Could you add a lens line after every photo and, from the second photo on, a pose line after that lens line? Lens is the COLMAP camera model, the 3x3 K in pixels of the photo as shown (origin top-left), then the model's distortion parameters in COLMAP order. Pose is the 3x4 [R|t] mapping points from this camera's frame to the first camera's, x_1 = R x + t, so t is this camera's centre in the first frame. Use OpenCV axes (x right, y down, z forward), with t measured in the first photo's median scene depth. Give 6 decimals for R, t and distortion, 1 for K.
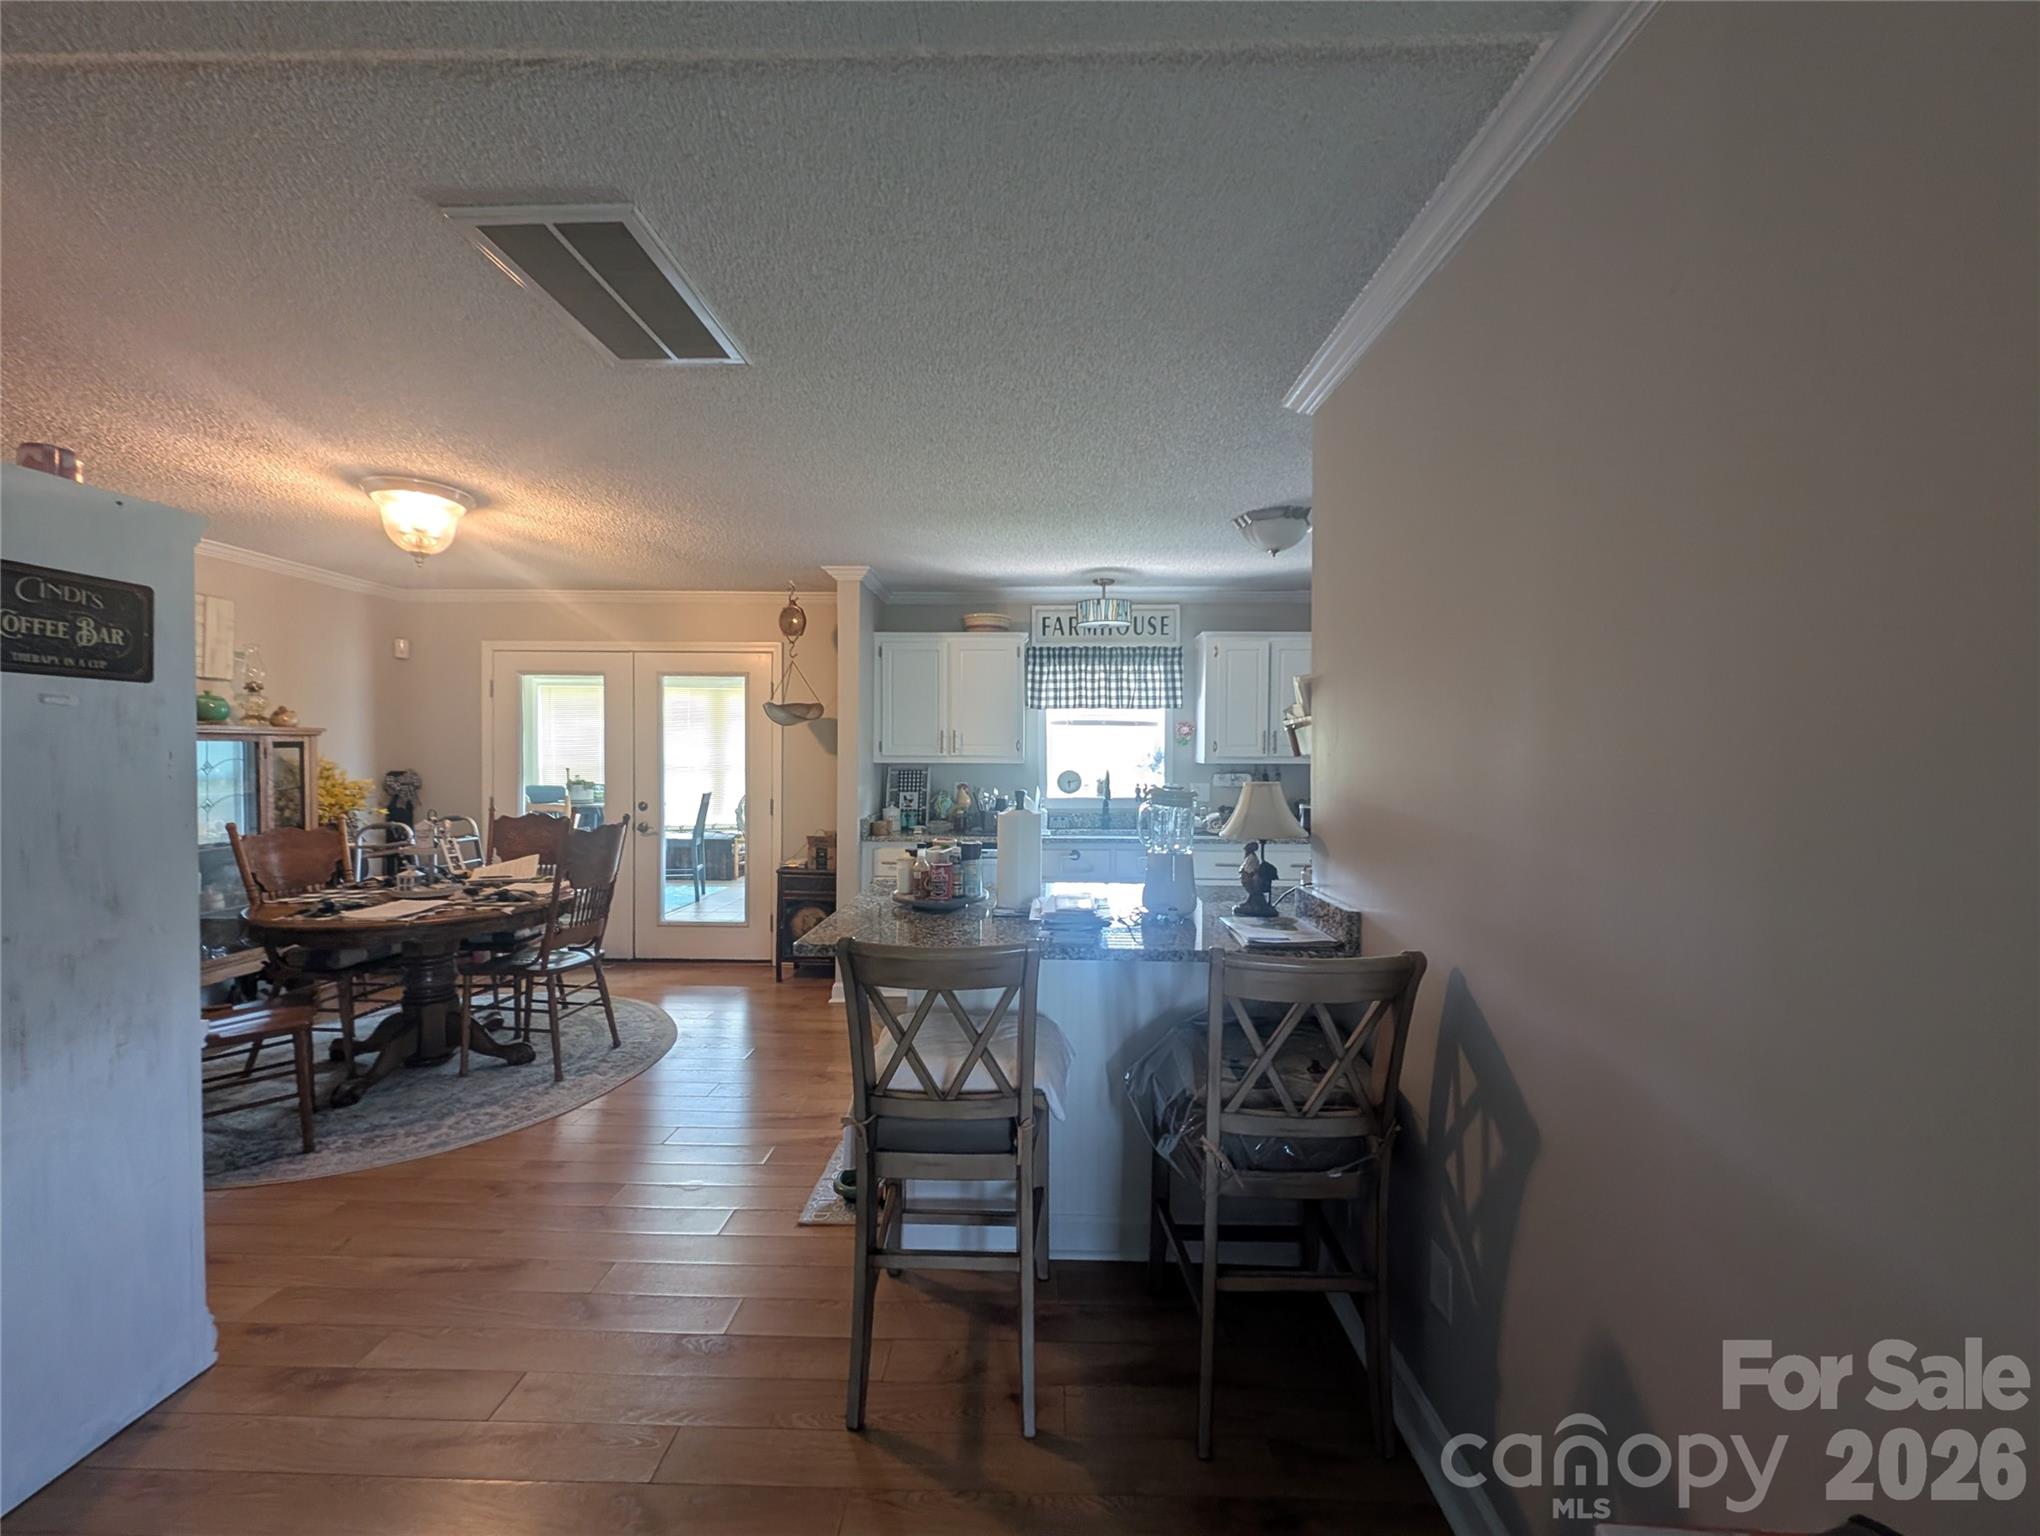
lens RADIAL K [[766.1, 0, 1014.3], [0, 766.1, 770.1], [0, 0, 1]] dist [-0.000033, -0.001273]
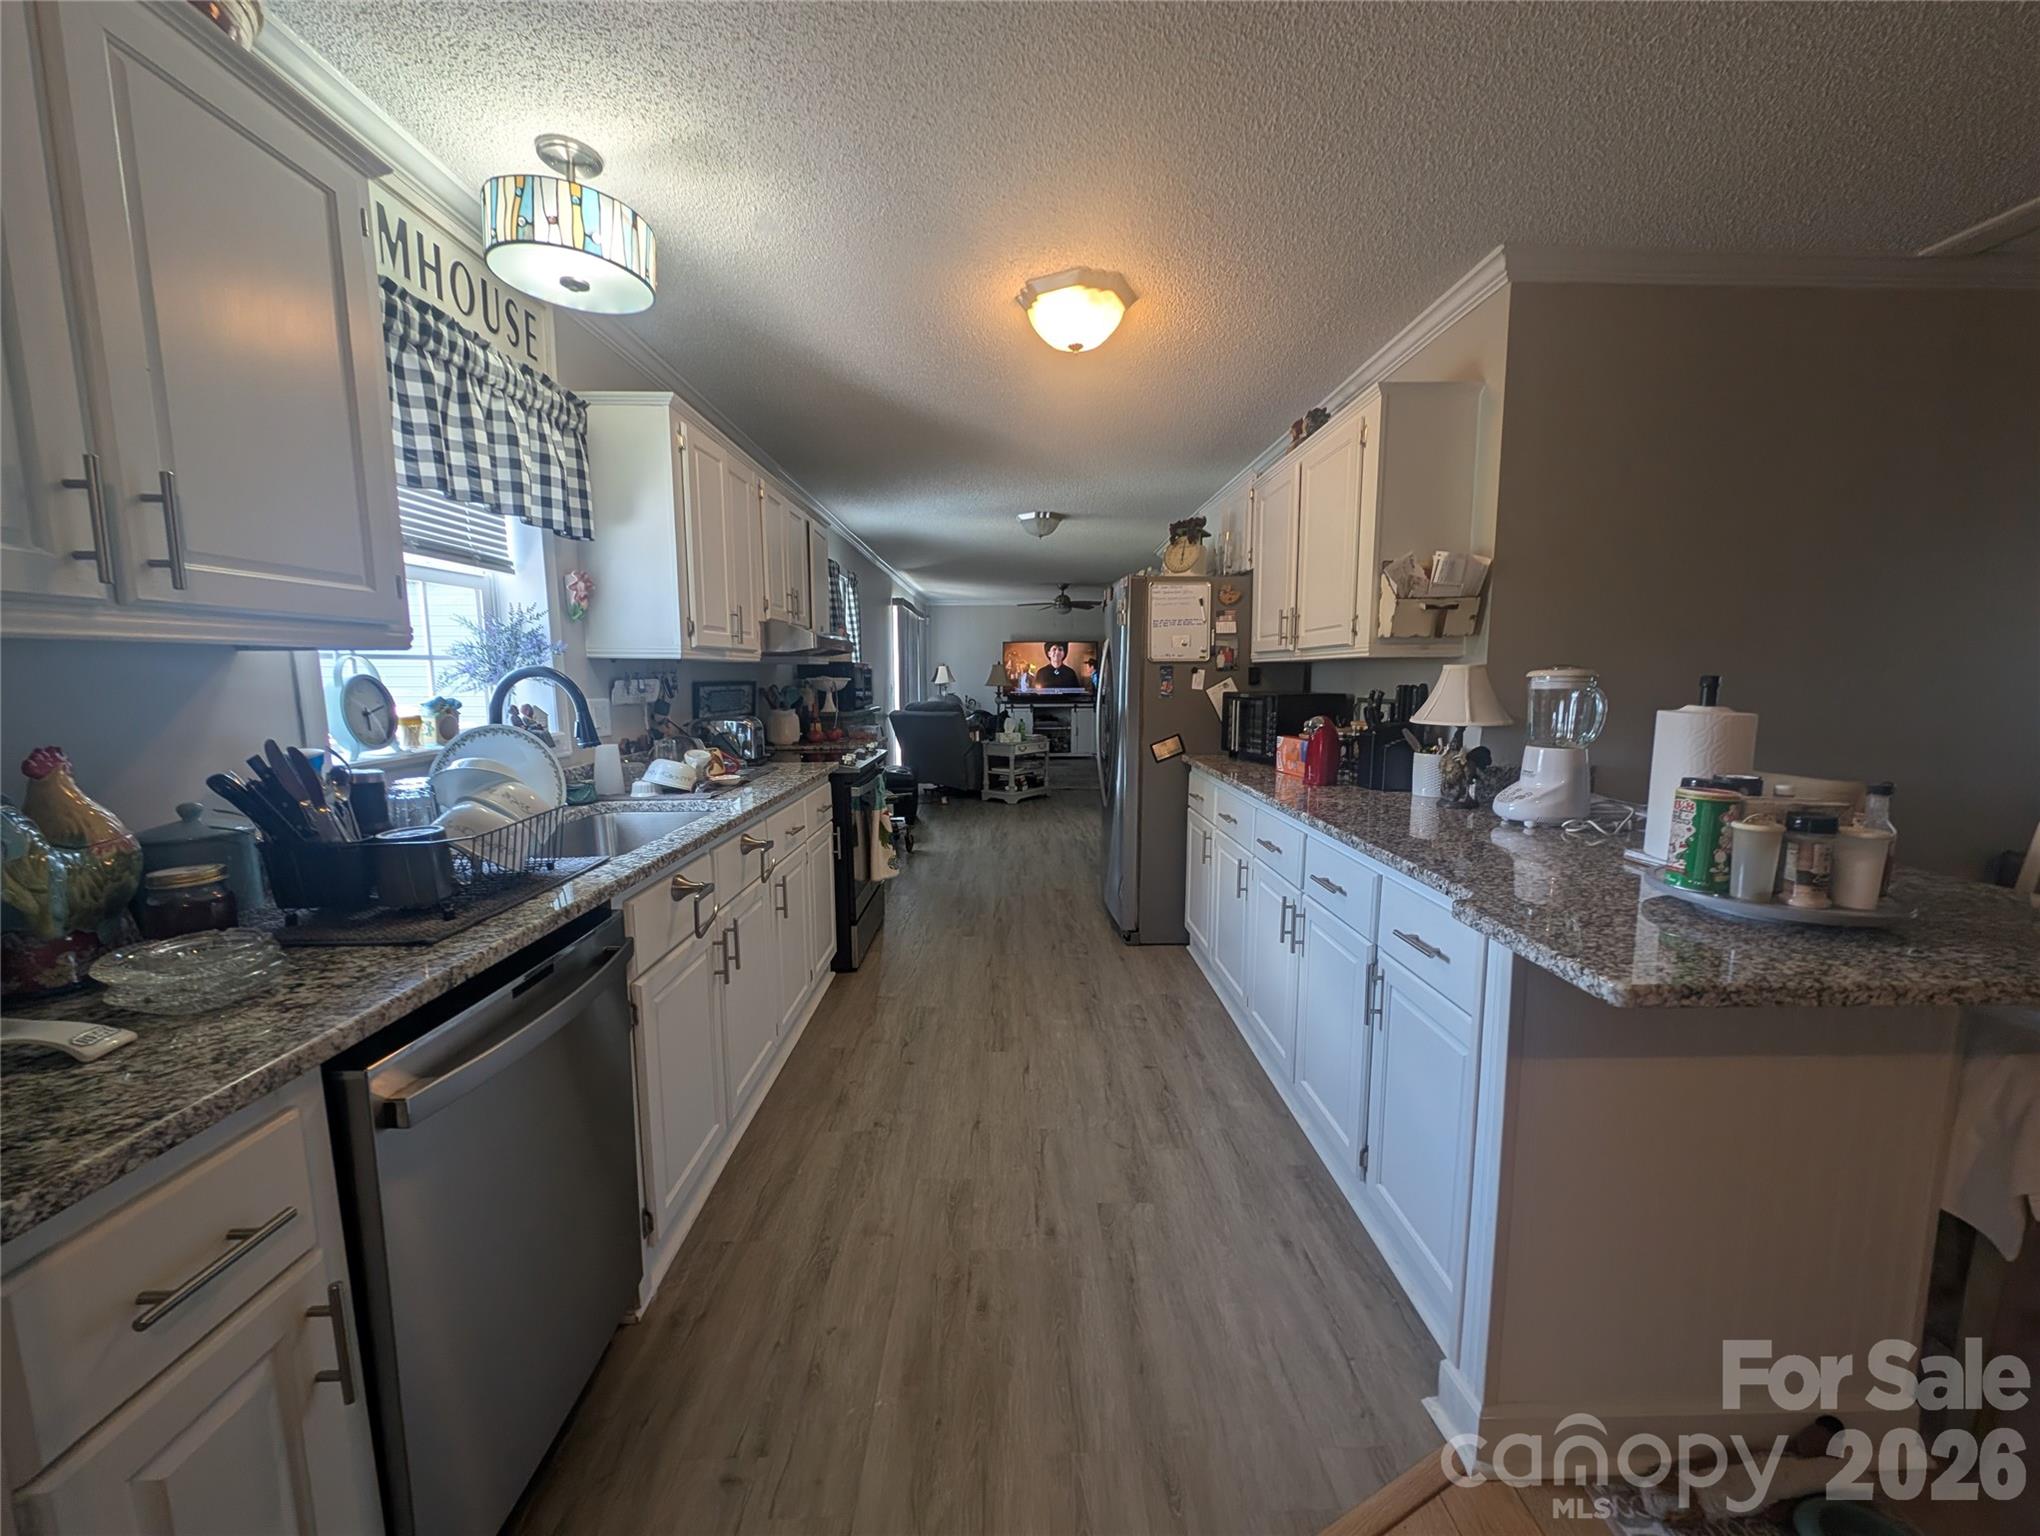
lens RADIAL K [[766.1, 0, 1023.6], [0, 766.1, 757.0], [0, 0, 1]] dist [-0.000033, -0.001273]
pose [[-0.044395, -0.116136, 0.992241, -0.348234], [0.016584, 0.992997, 0.116967, 0.002498], [-0.998876, 0.021649, -0.042158, 1.015387]]
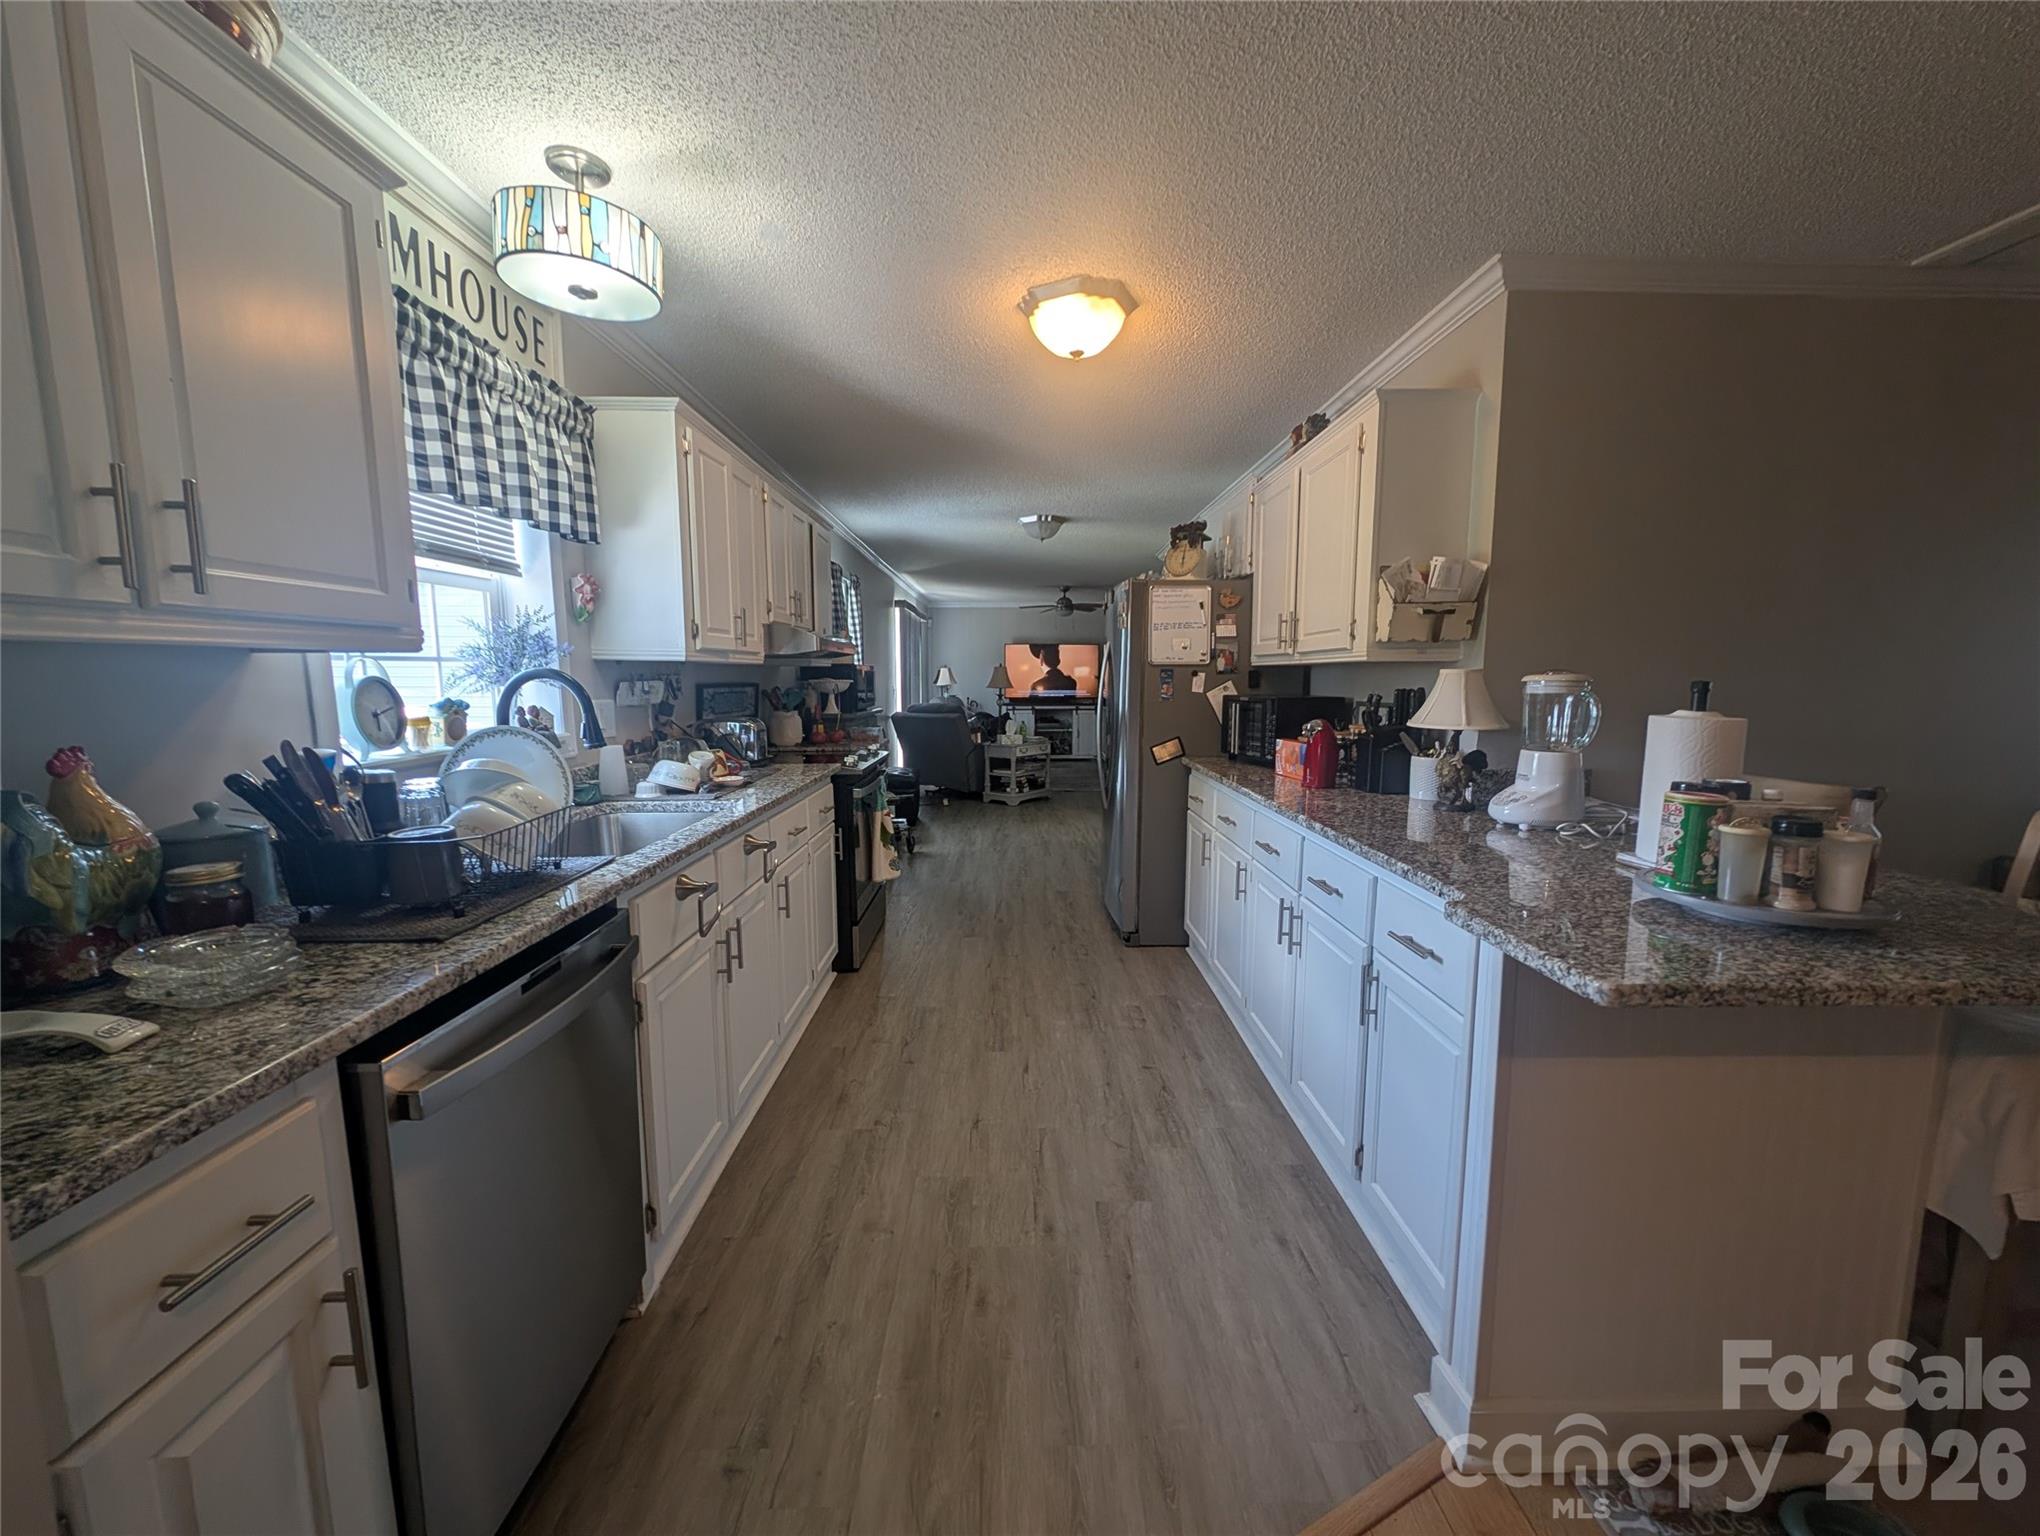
lens RADIAL K [[766.1, 0, 1023.6], [0, 766.1, 757.2], [0, 0, 1]] dist [-0.000033, -0.001273]
pose [[-0.041864, -0.114146, 0.992581, -0.354436], [0.013720, 0.993293, 0.114807, 0.001514], [-0.999029, 0.018424, -0.040017, 1.014591]]
